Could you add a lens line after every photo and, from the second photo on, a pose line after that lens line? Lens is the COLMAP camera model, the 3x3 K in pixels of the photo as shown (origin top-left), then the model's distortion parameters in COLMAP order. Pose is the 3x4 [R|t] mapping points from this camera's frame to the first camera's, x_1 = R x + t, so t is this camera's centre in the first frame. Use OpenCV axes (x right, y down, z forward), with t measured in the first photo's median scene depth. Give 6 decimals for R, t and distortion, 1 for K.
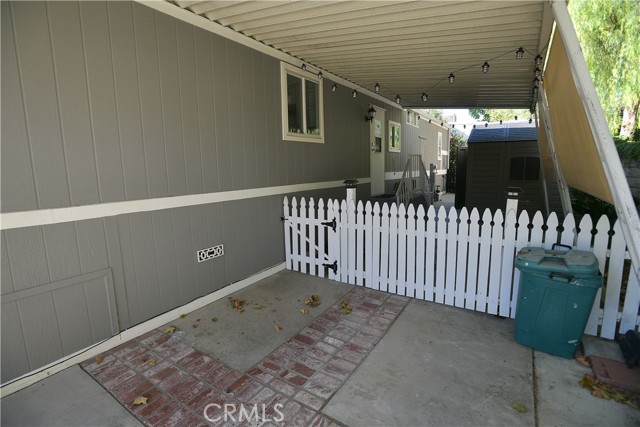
lens RADIAL K [[322.5, 0, 320.0], [0, 322.5, 213.5], [0, 0, 1]] dist [-0.065966, 0.000089]
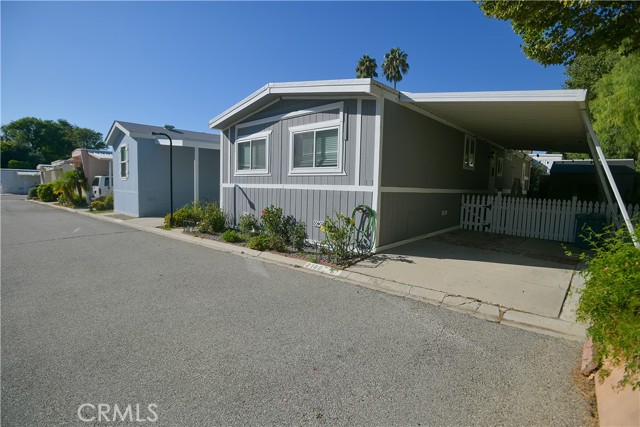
lens RADIAL K [[317.6, 0, 320.0], [0, 317.6, 213.5], [0, 0, 1]] dist [-0.037768, 0.000138]
pose [[0.984085, 0.065885, -0.165033, -0.736016], [-0.074689, 0.996064, -0.047718, 0.263350], [0.161239, 0.059285, 0.985133, -1.319162]]
